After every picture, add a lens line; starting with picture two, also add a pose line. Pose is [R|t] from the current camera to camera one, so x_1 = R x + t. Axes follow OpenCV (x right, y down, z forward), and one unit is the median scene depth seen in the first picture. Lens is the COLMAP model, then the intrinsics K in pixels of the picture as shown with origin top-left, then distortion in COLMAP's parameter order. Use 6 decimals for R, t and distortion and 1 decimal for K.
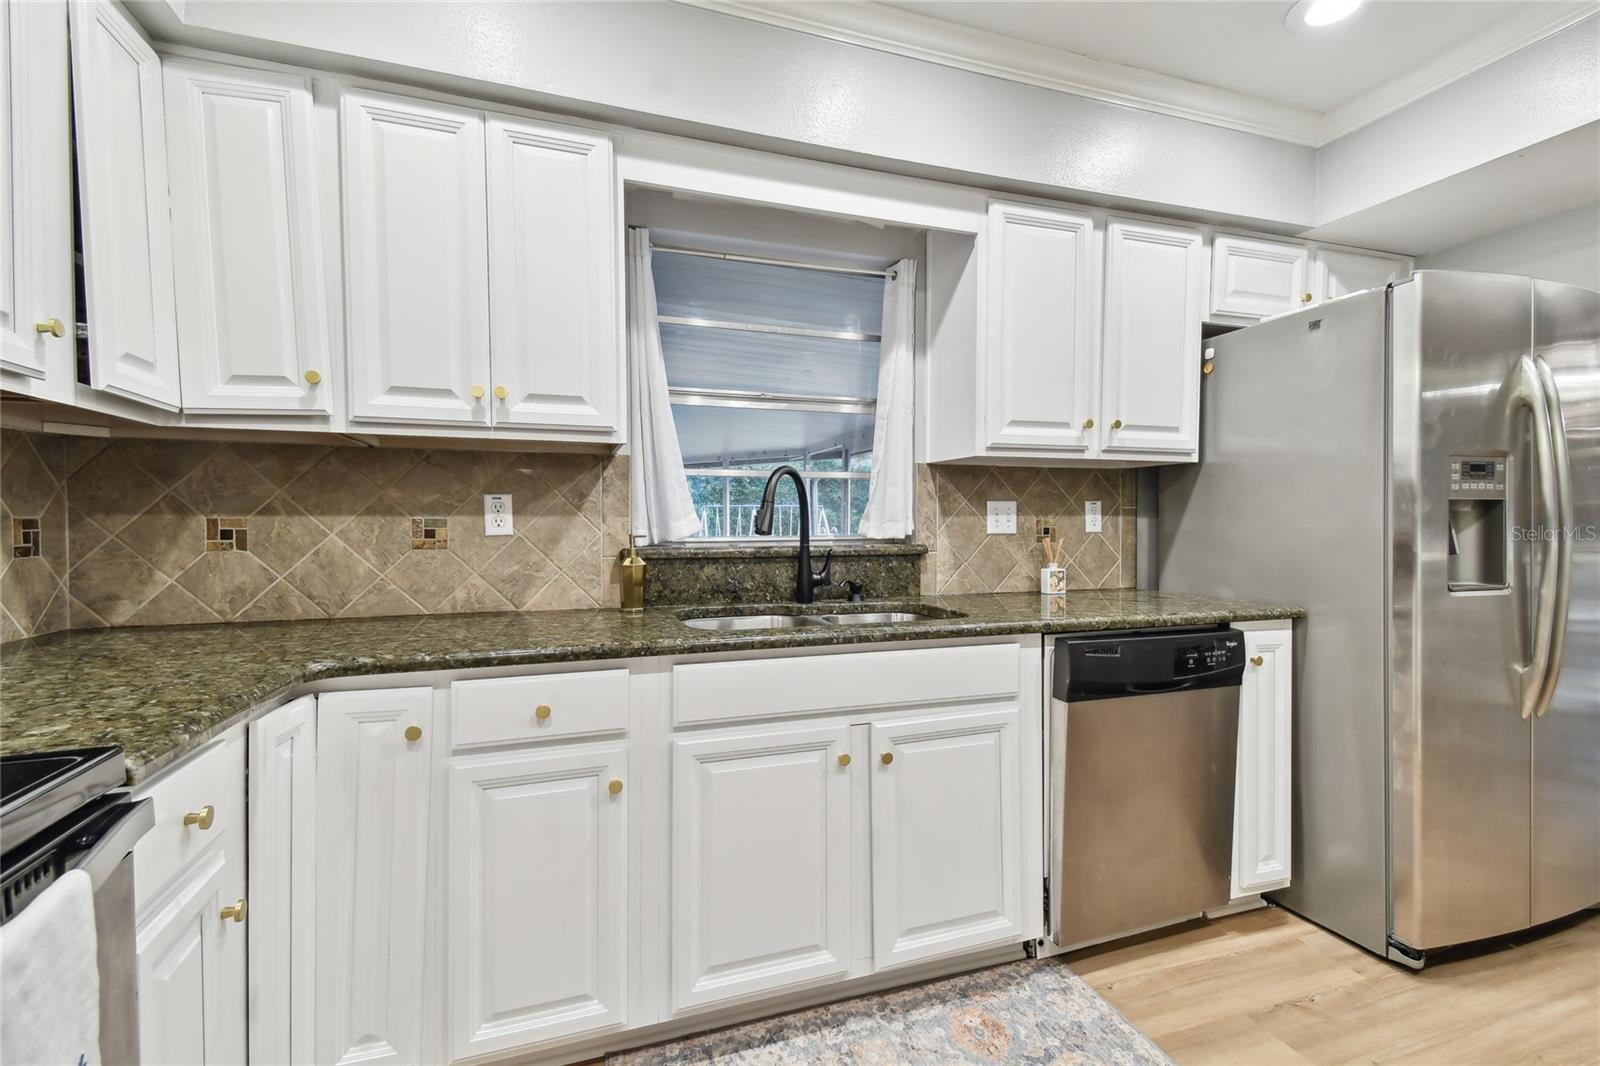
lens RADIAL K [[700.0, 0, 806.2], [0, 700.0, 538.8], [0, 0, 1]] dist [0.056421, -0.024327]
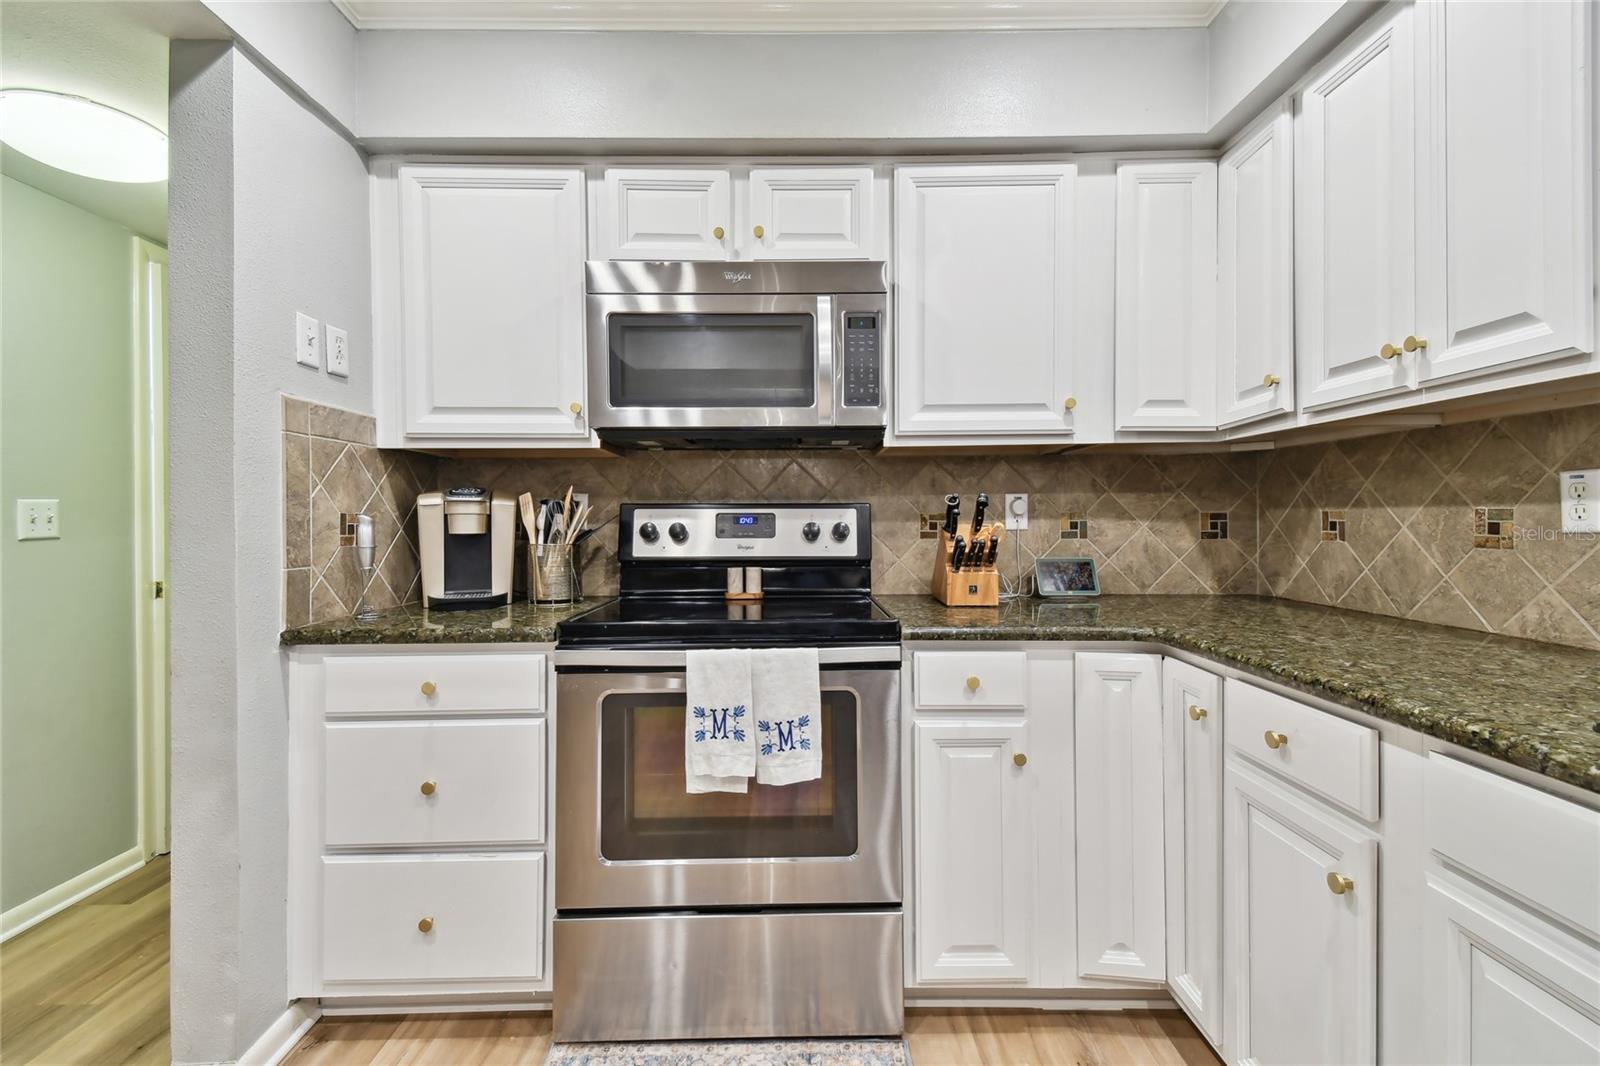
lens RADIAL K [[702.6, 0, 801.7], [0, 702.6, 519.2], [0, 0, 1]] dist [0.054650, -0.024586]
pose [[-0.315328, 0.002766, -0.948979, 0.436904], [-0.017864, 0.999801, 0.008849, -0.010140], [0.948815, 0.019743, -0.315216, 0.524337]]
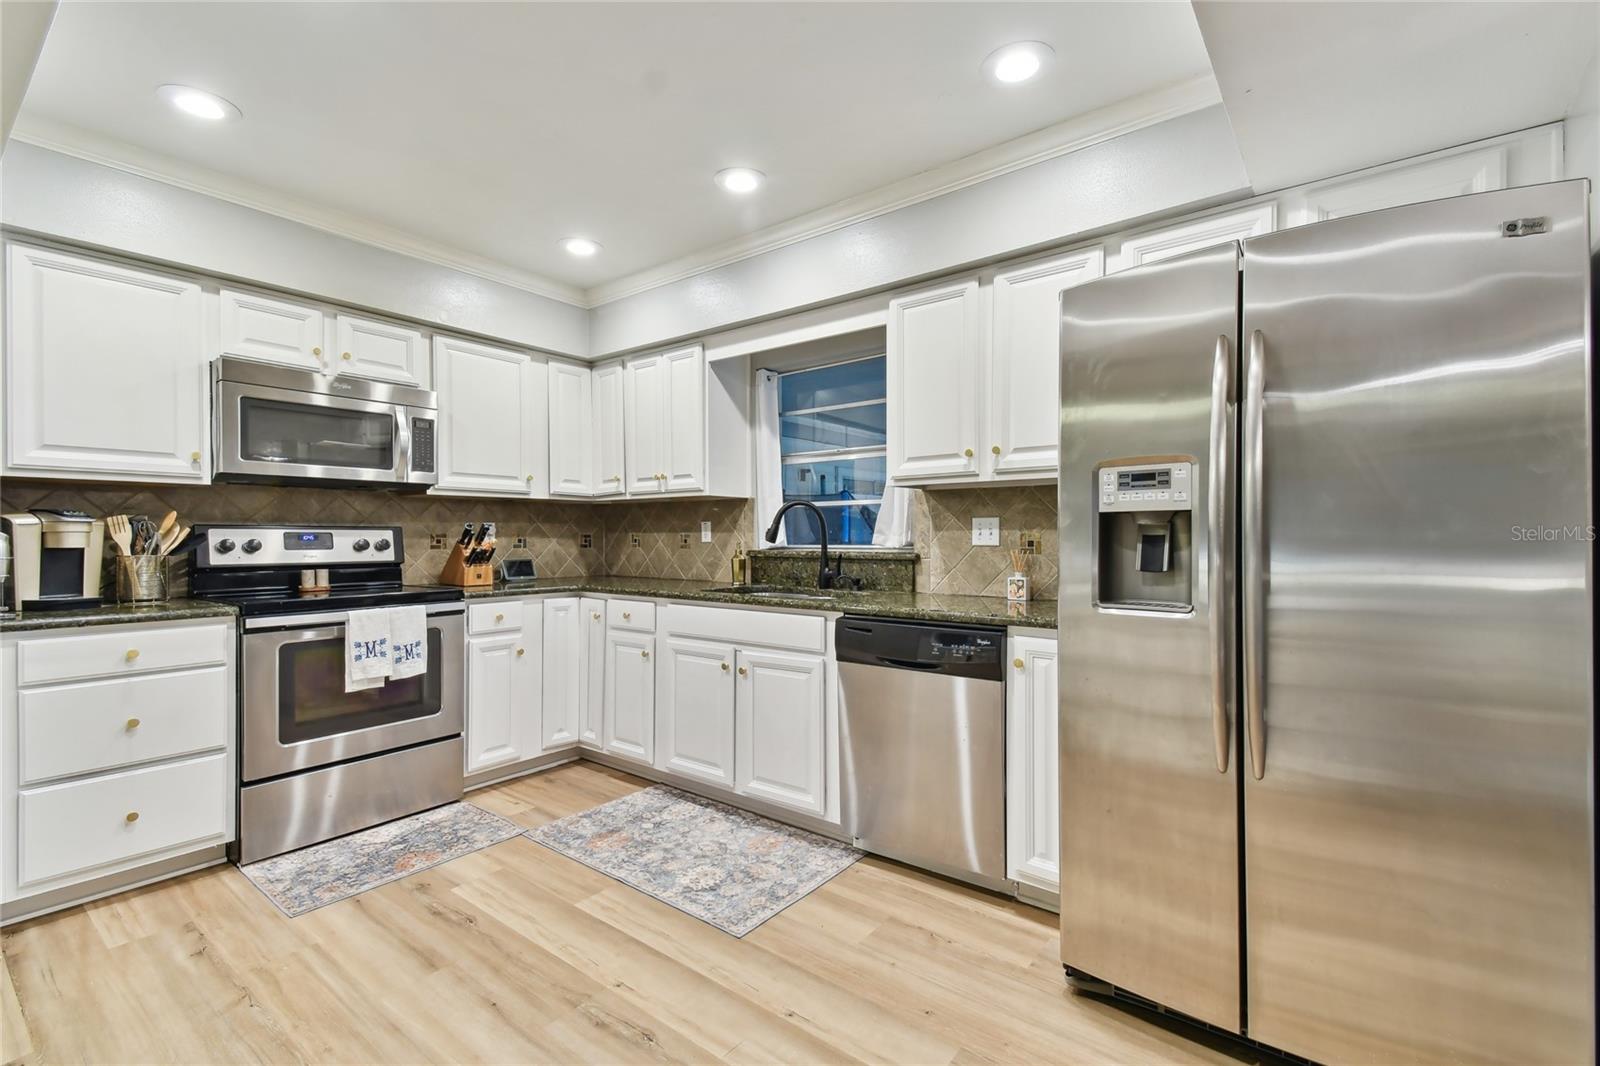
lens RADIAL K [[700.0, 0, 806.2], [0, 700.0, 538.8], [0, 0, 1]] dist [0.056421, -0.024327]
pose [[0.558610, 0.003999, -0.829421, 1.372441], [-0.019848, 0.999766, -0.008547, -0.003138], [0.829193, 0.021236, 0.558559, 0.128516]]
